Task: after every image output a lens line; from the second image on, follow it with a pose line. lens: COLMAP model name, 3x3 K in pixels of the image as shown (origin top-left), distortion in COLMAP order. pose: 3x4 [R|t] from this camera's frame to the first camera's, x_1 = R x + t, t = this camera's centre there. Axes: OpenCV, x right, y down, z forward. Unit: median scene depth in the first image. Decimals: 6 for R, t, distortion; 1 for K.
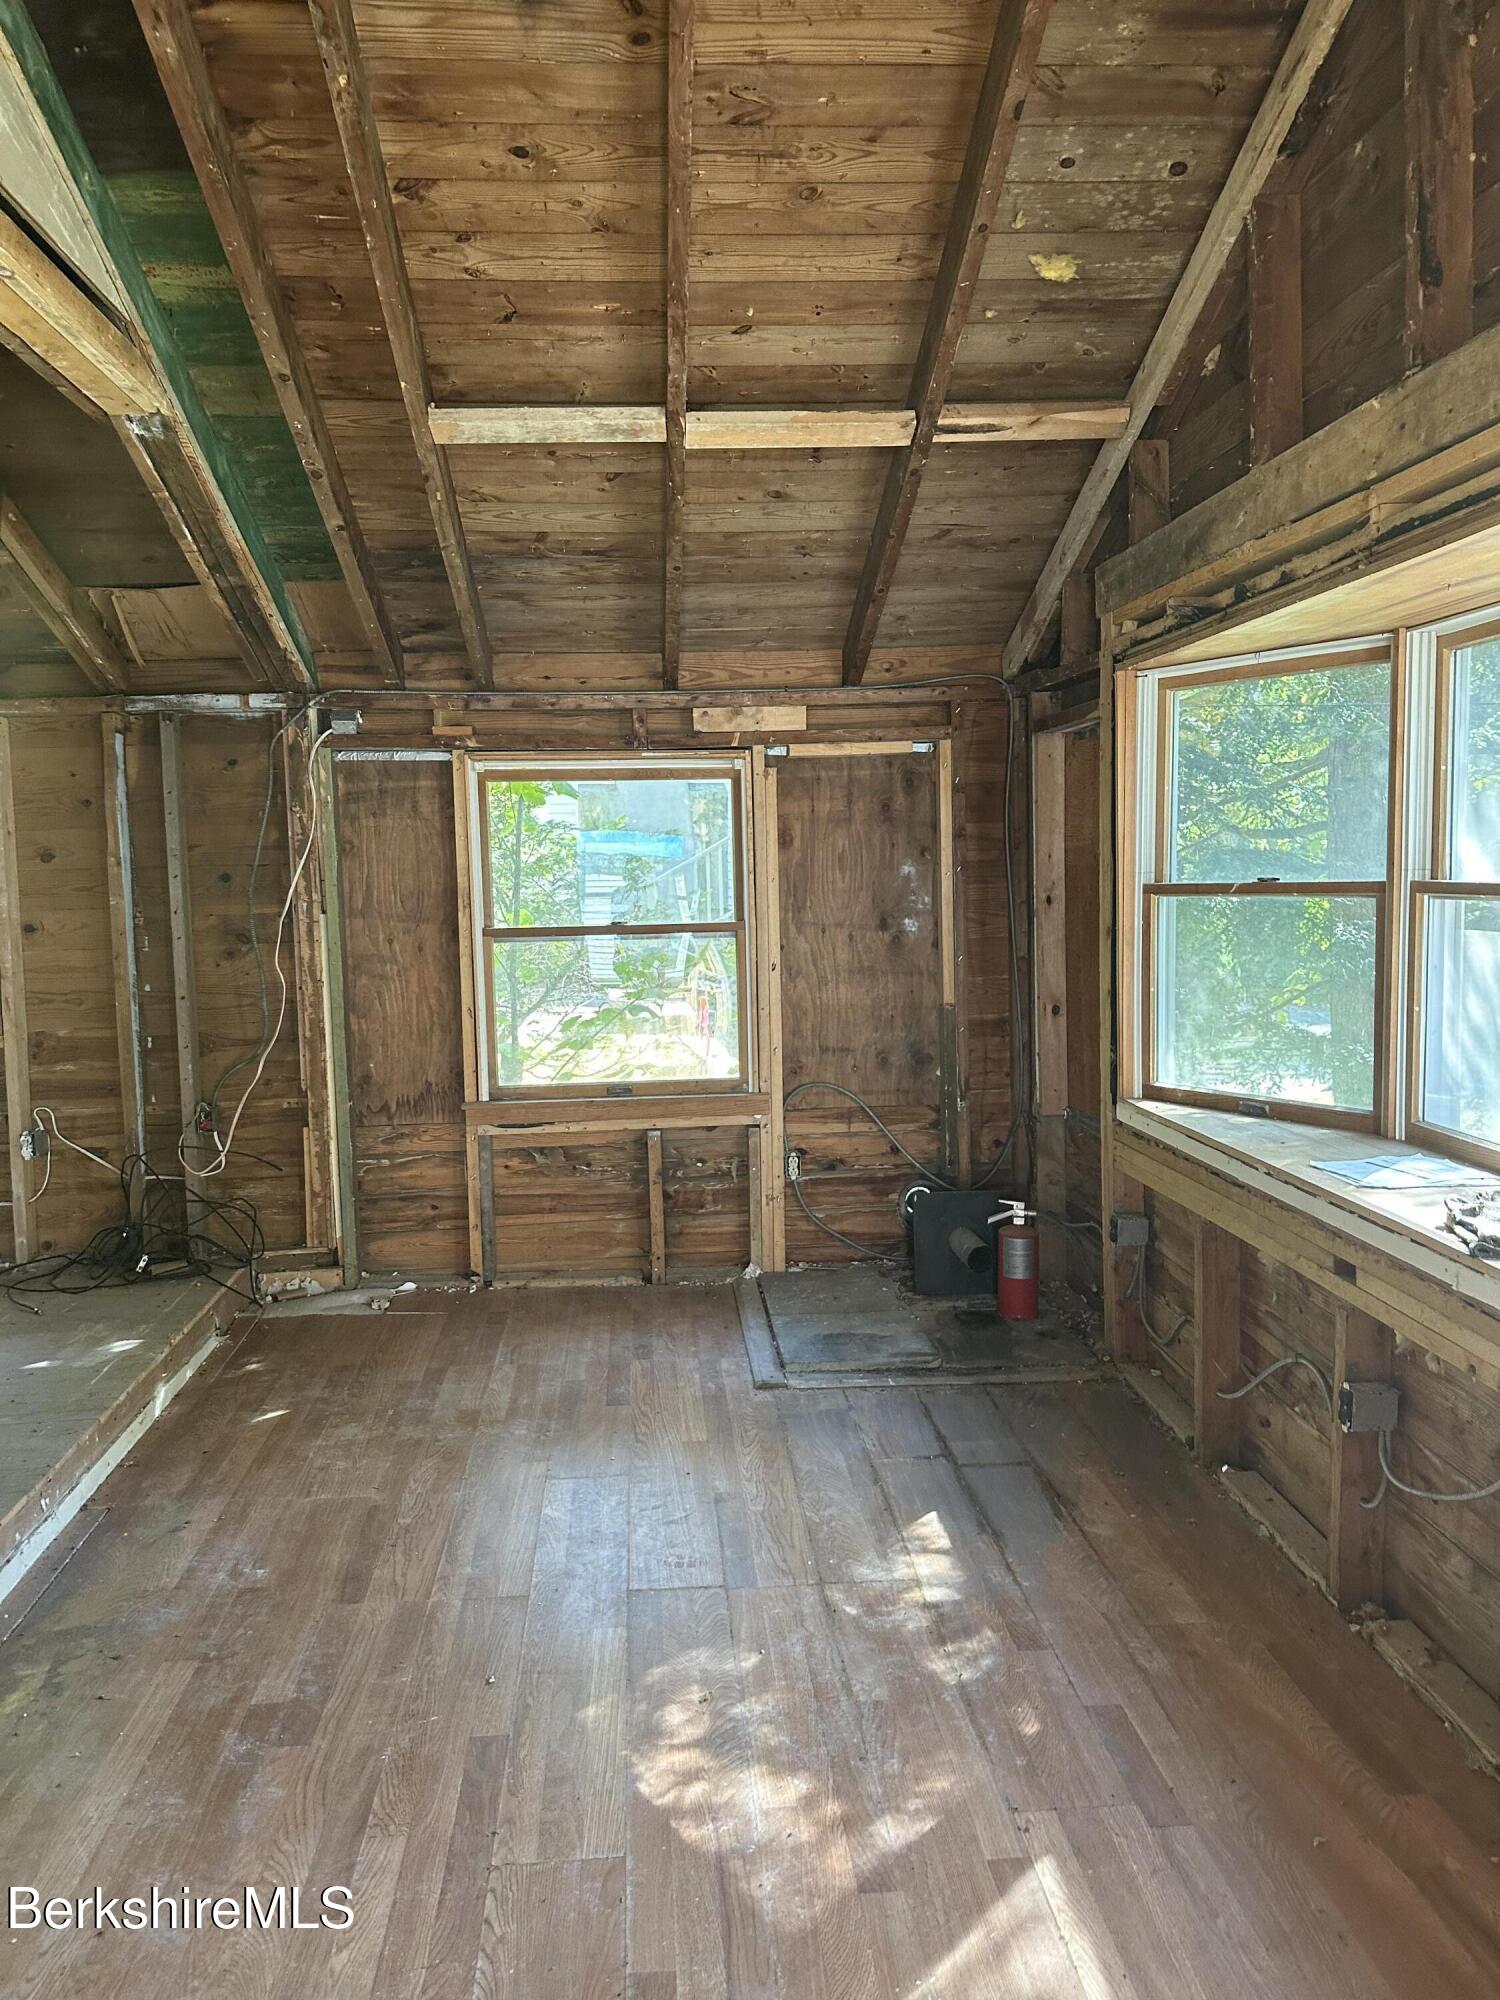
lens RADIAL K [[1432.3, 0, 750.0], [0, 1432.3, 1000.0], [0, 0, 1]] dist [0.048185, -0.065995]
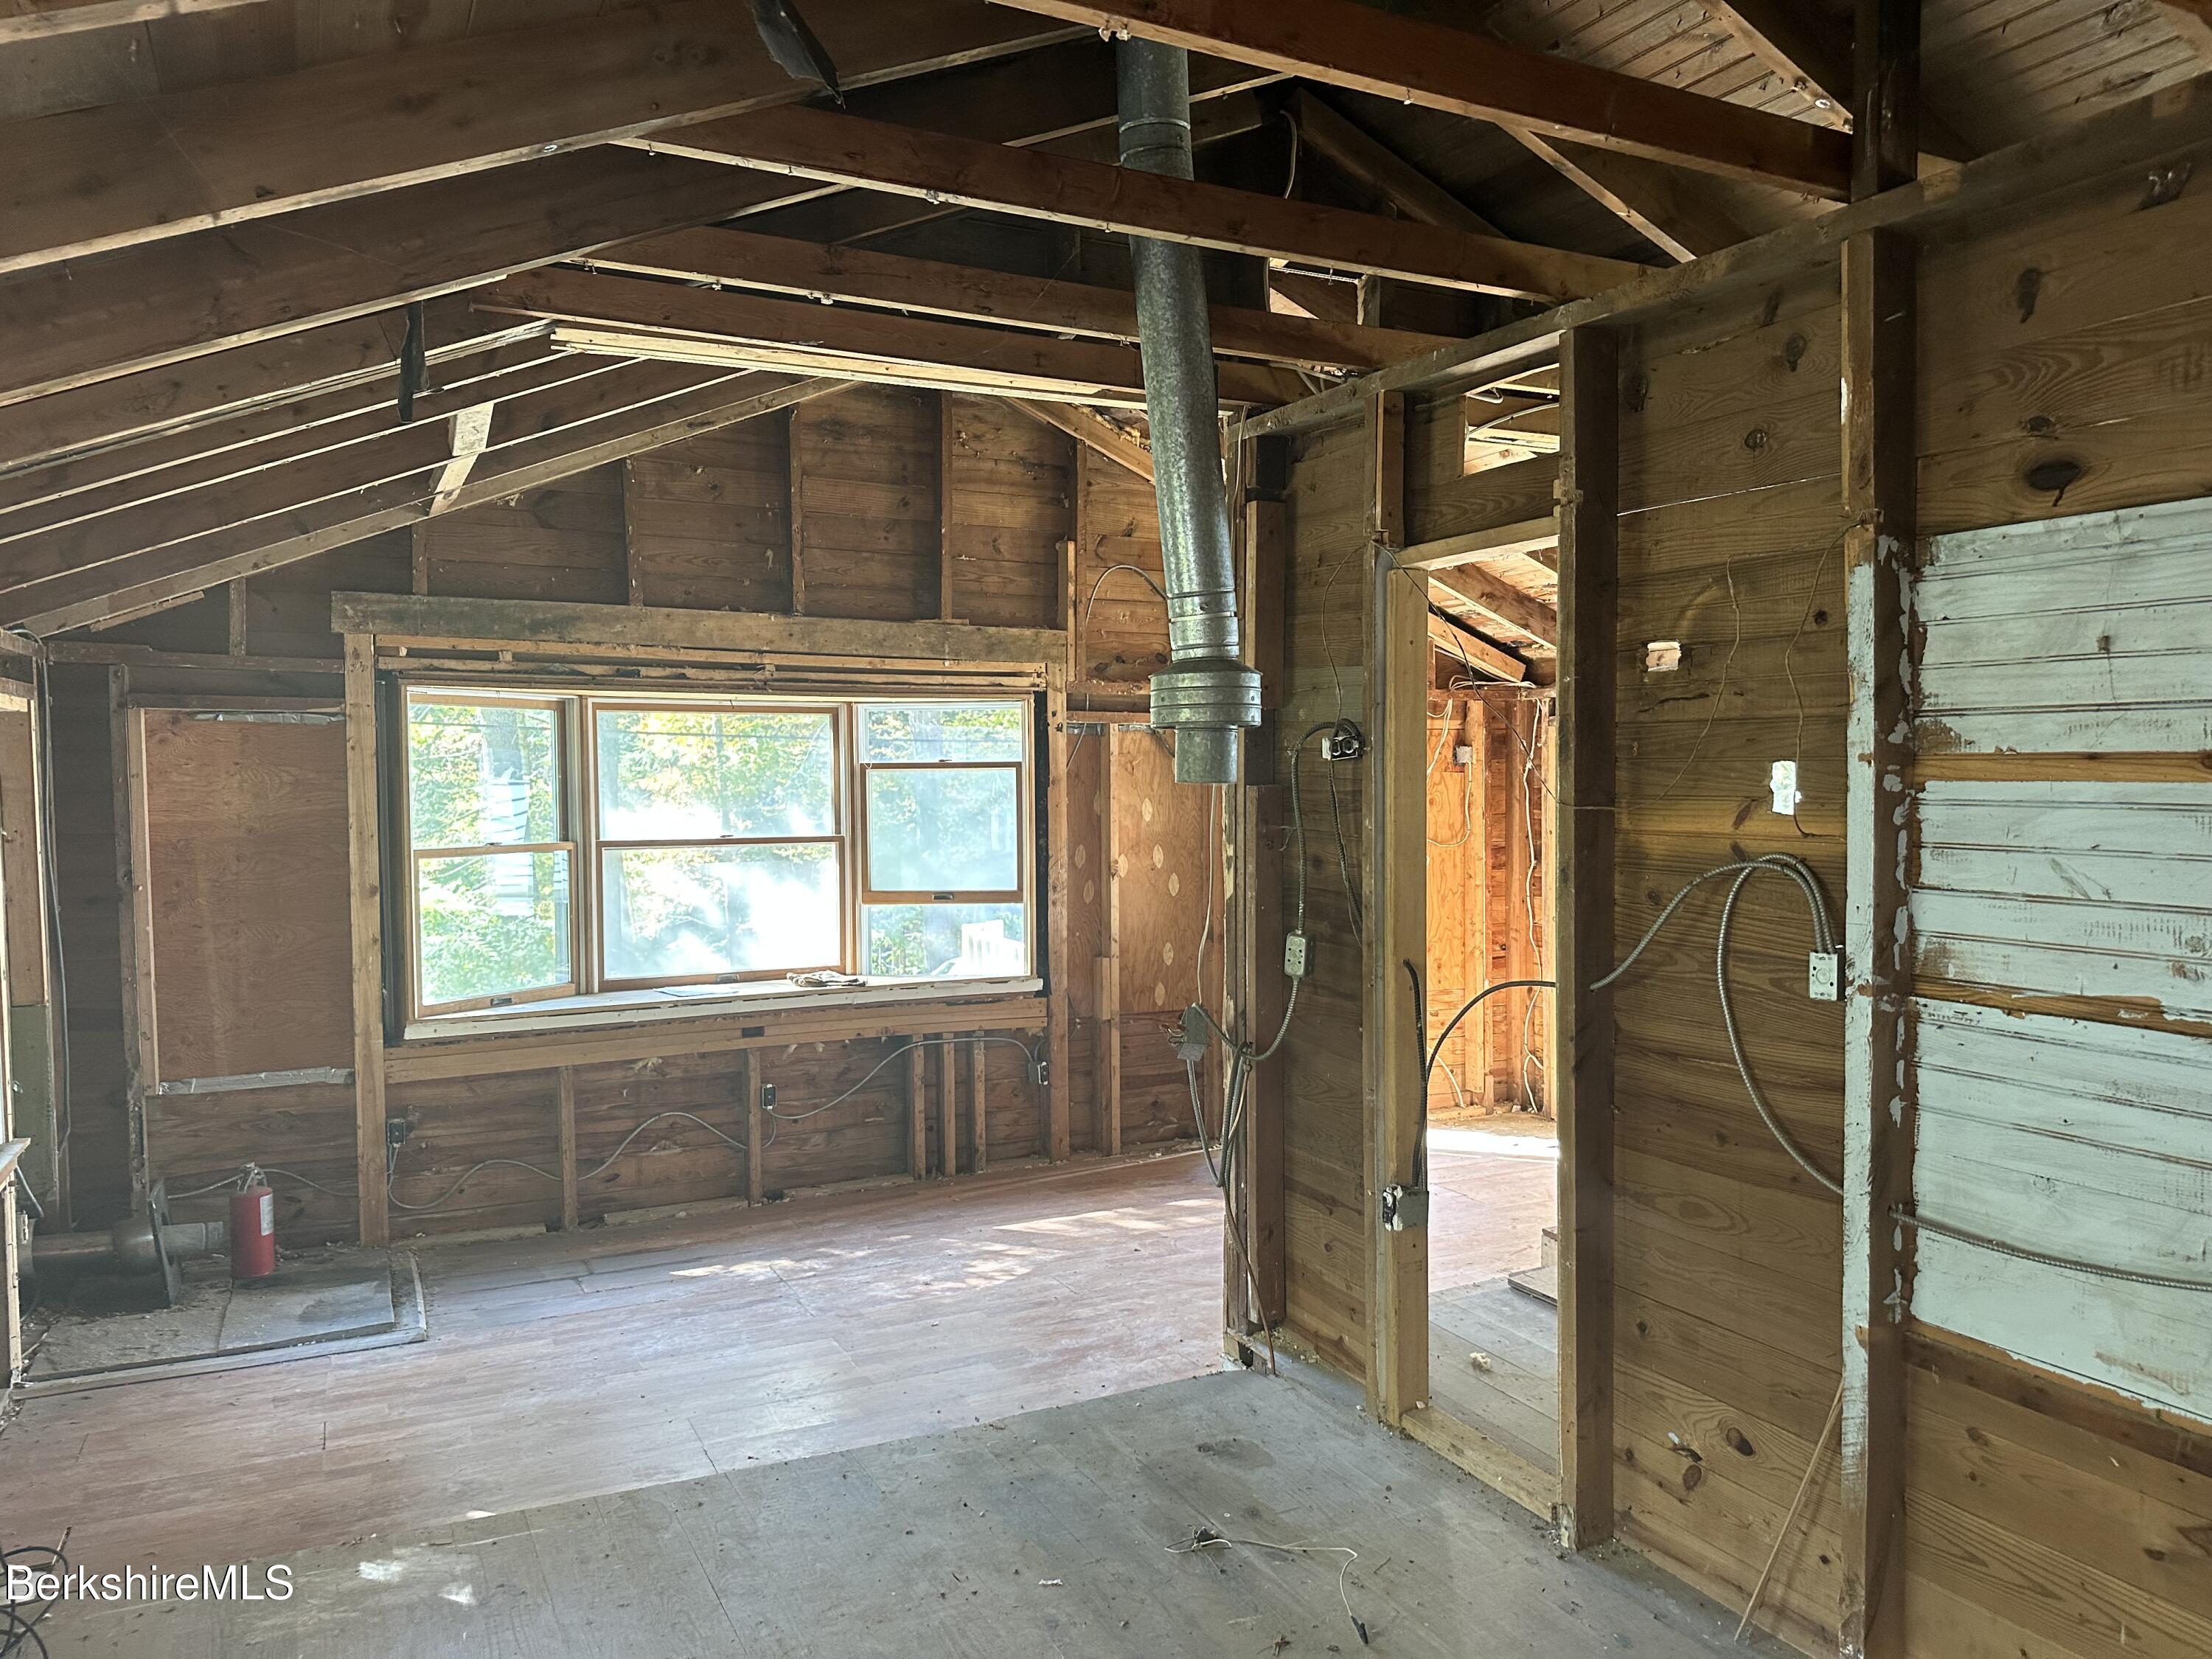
lens RADIAL K [[1585.3, 0, 1106.0], [0, 1585.3, 829.5], [0, 0, 1]] dist [0.145434, -0.201421]
pose [[-0.382114, -0.005539, 0.924099, -1.533475], [0.104158, 0.993352, 0.049023, -0.125709], [-0.918227, 0.114984, -0.378996, 1.144939]]
